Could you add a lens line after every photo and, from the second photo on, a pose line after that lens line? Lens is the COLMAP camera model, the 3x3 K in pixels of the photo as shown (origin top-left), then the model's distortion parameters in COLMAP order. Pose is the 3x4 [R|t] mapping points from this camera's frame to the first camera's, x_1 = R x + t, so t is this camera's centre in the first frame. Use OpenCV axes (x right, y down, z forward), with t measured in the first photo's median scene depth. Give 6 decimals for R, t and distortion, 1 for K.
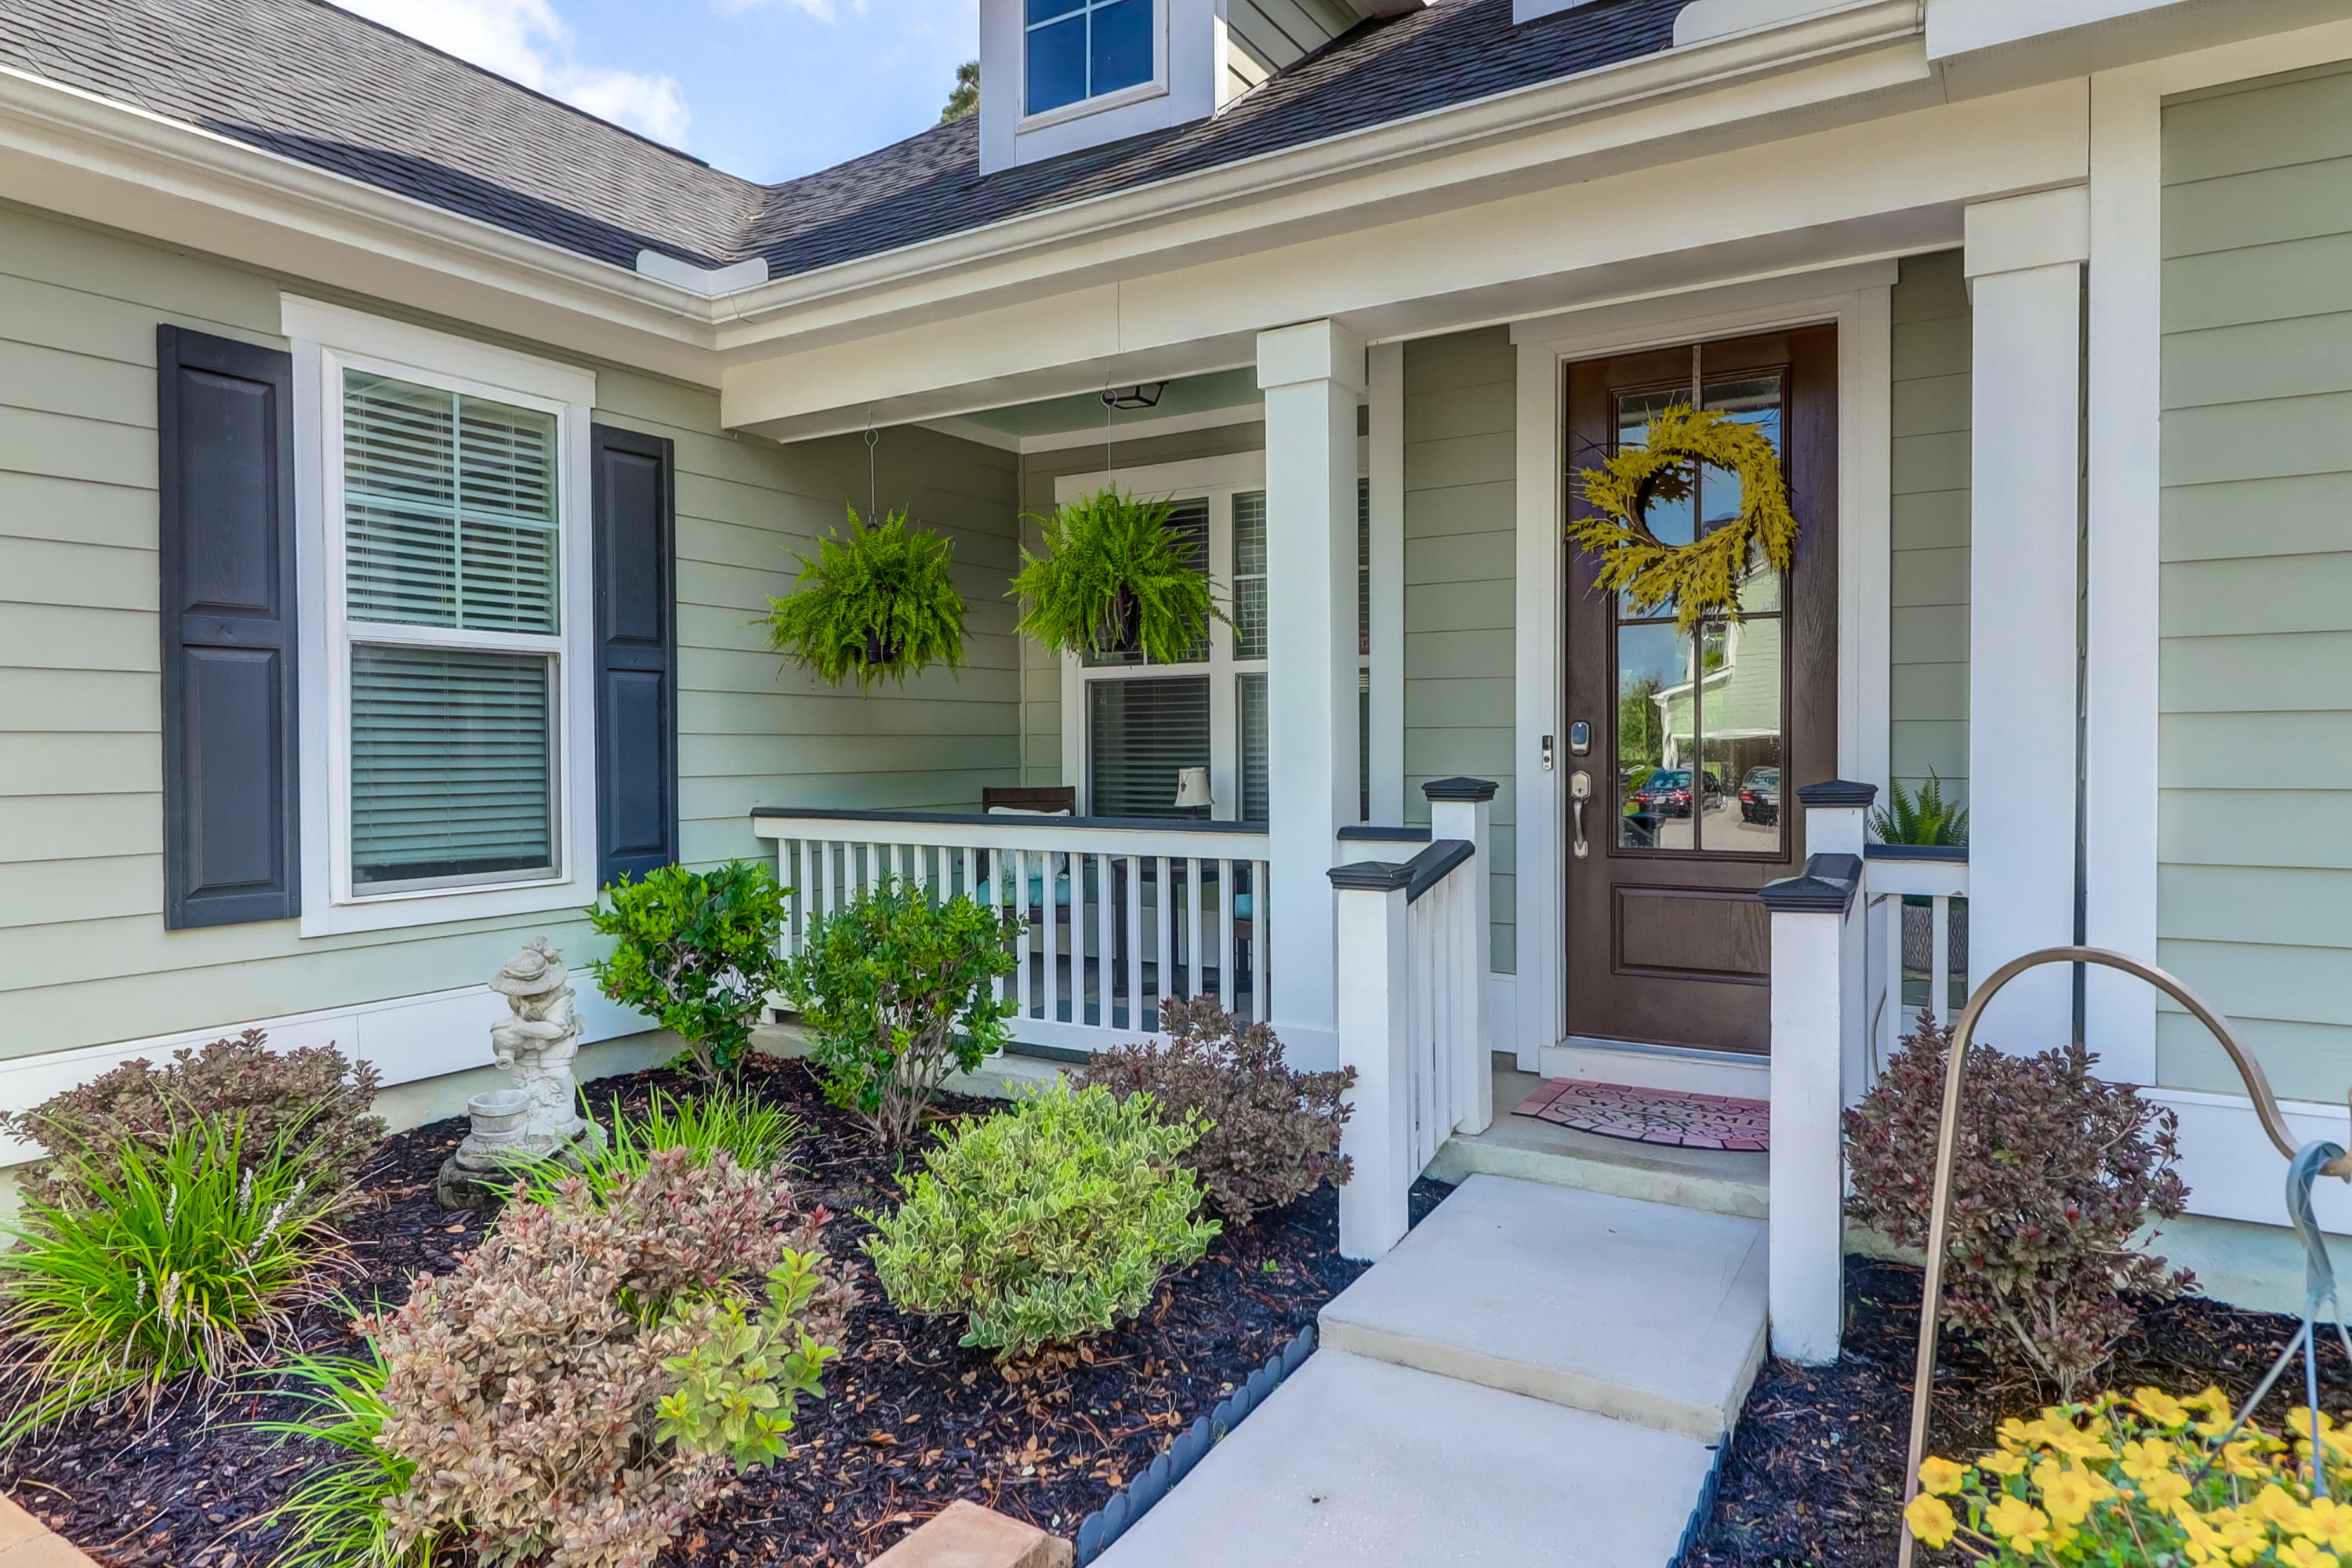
lens RADIAL K [[1327.7, 0, 1191.9], [0, 1327.7, 778.5], [0, 0, 1]] dist [0.043359, -0.000075]
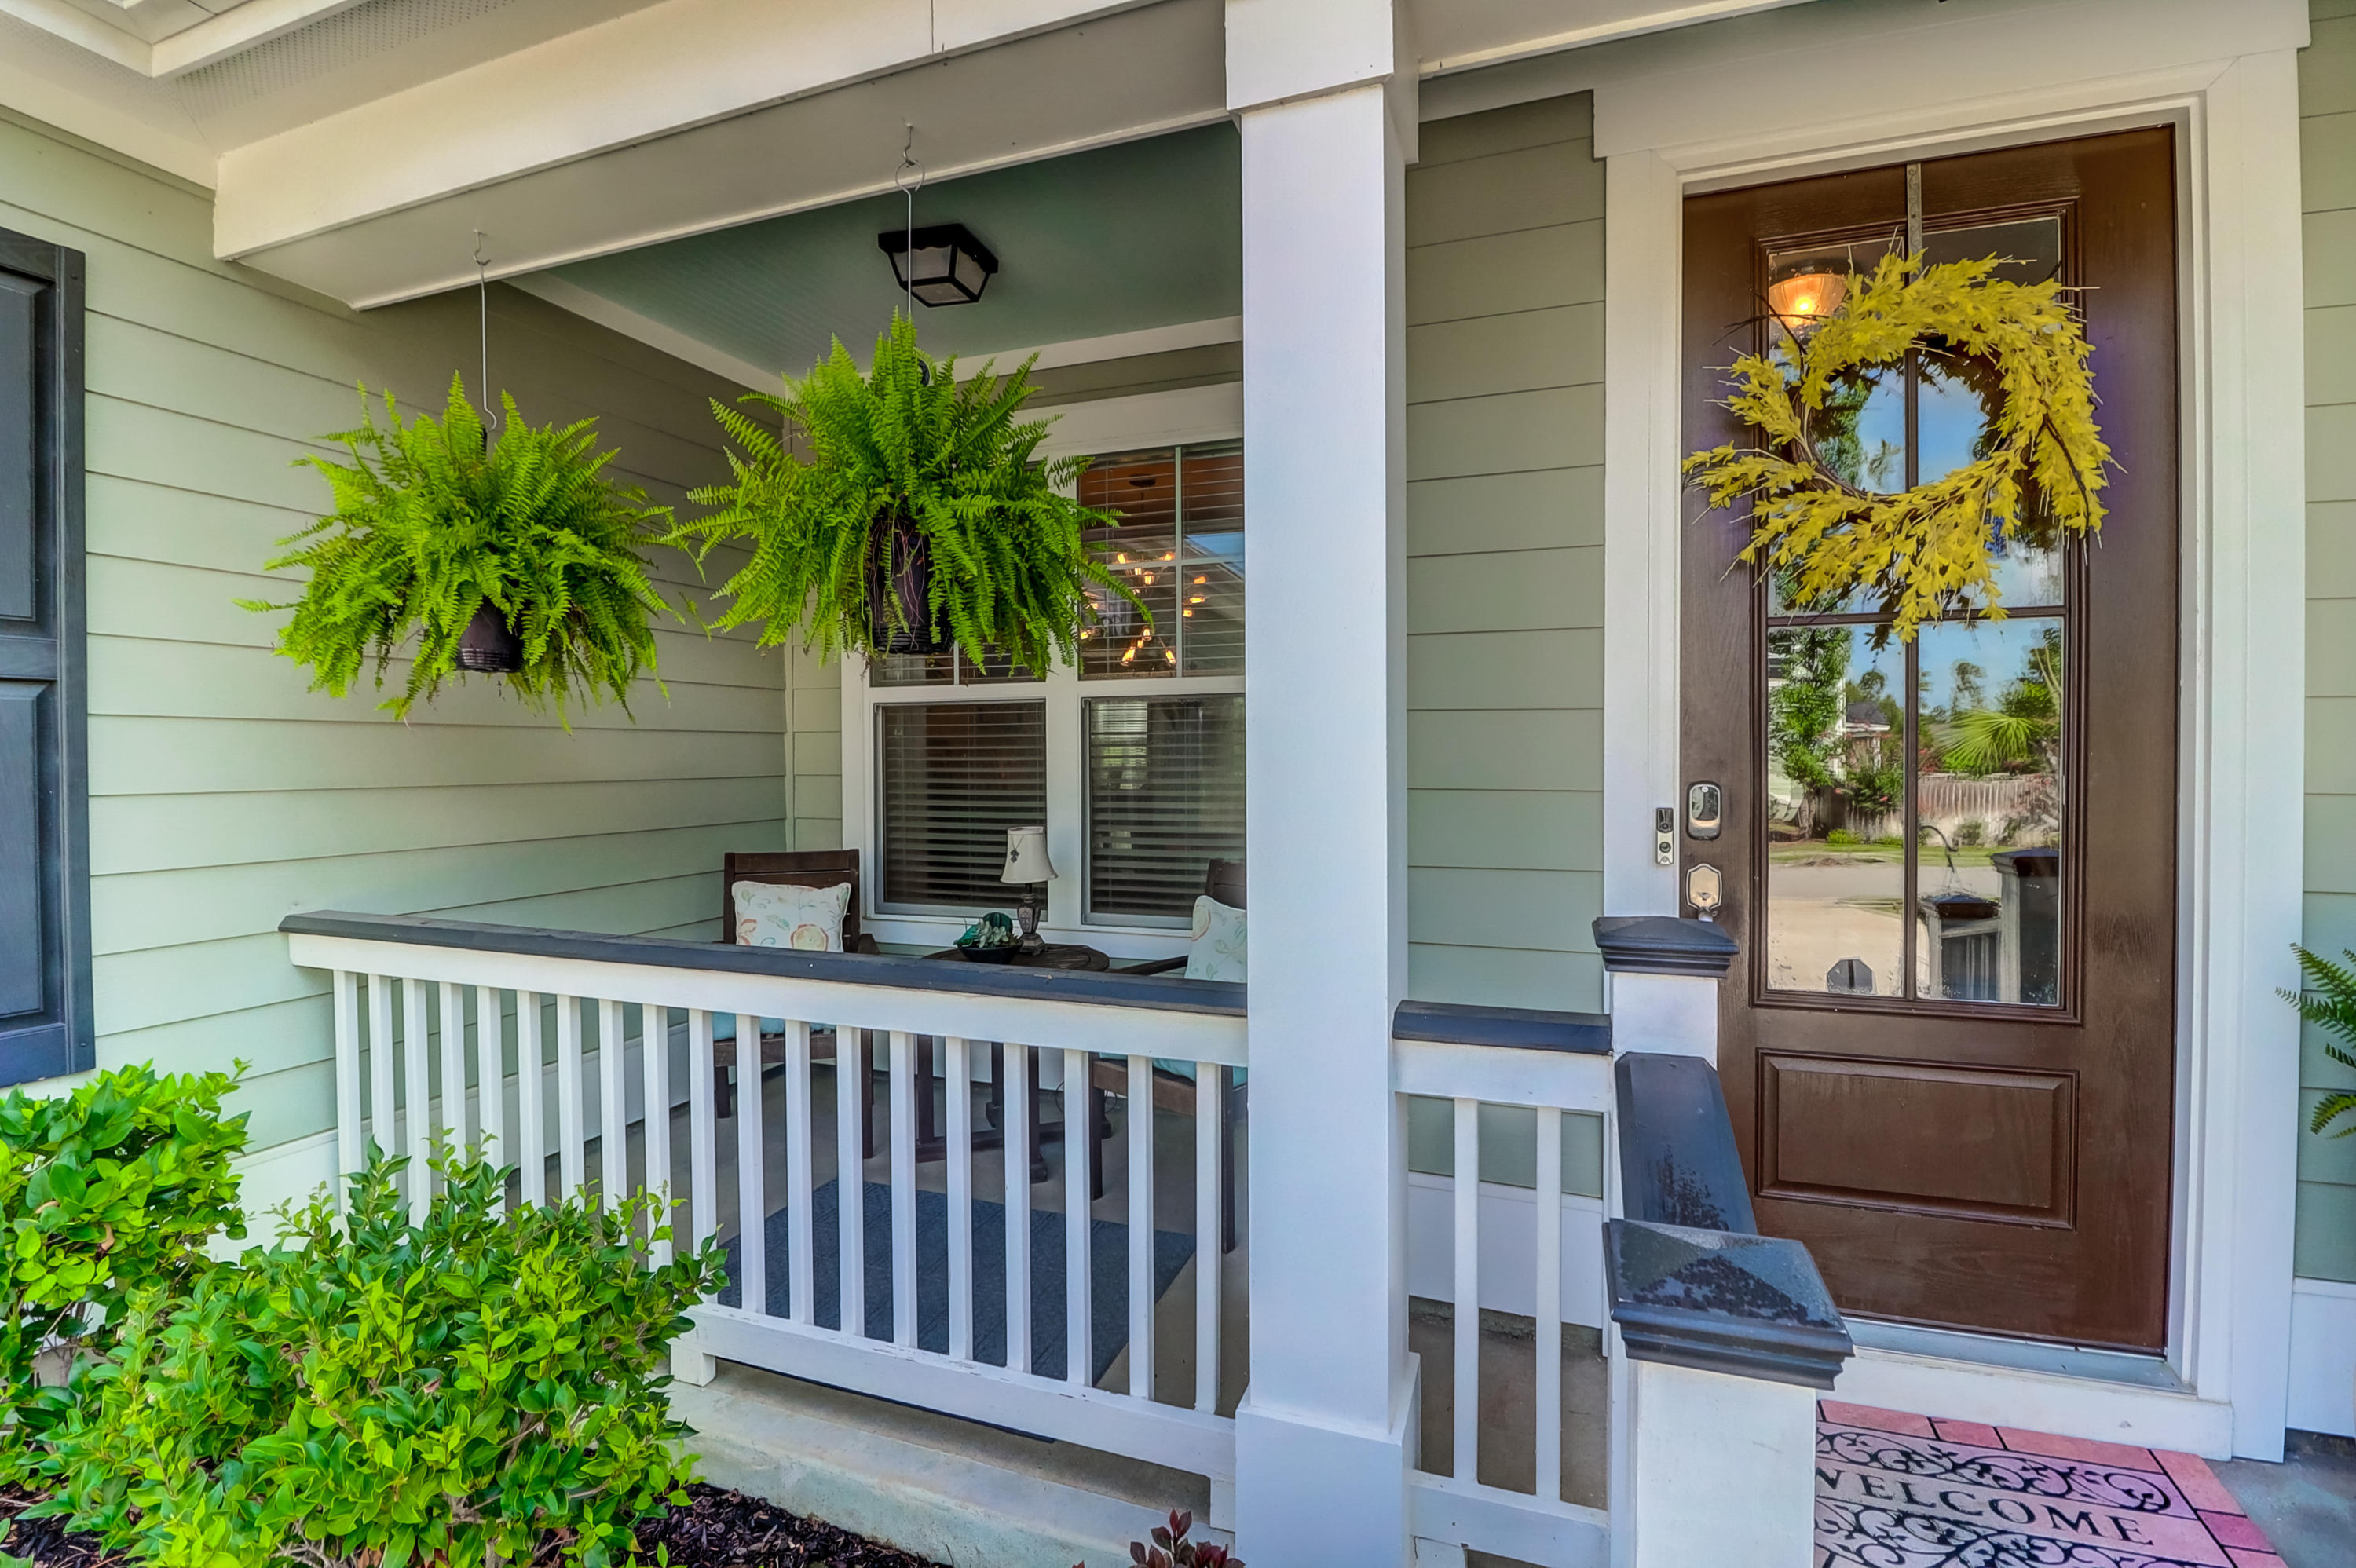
lens RADIAL K [[1069.8, 0, 1164.1], [0, 1069.8, 776.1], [0, 0, 1]] dist [0.007318, -0.002846]
pose [[0.983972, -0.000445, 0.178320, -0.032287], [0.001842, 0.999969, -0.007665, -0.034469], [-0.178311, 0.007871, 0.983943, 0.453381]]
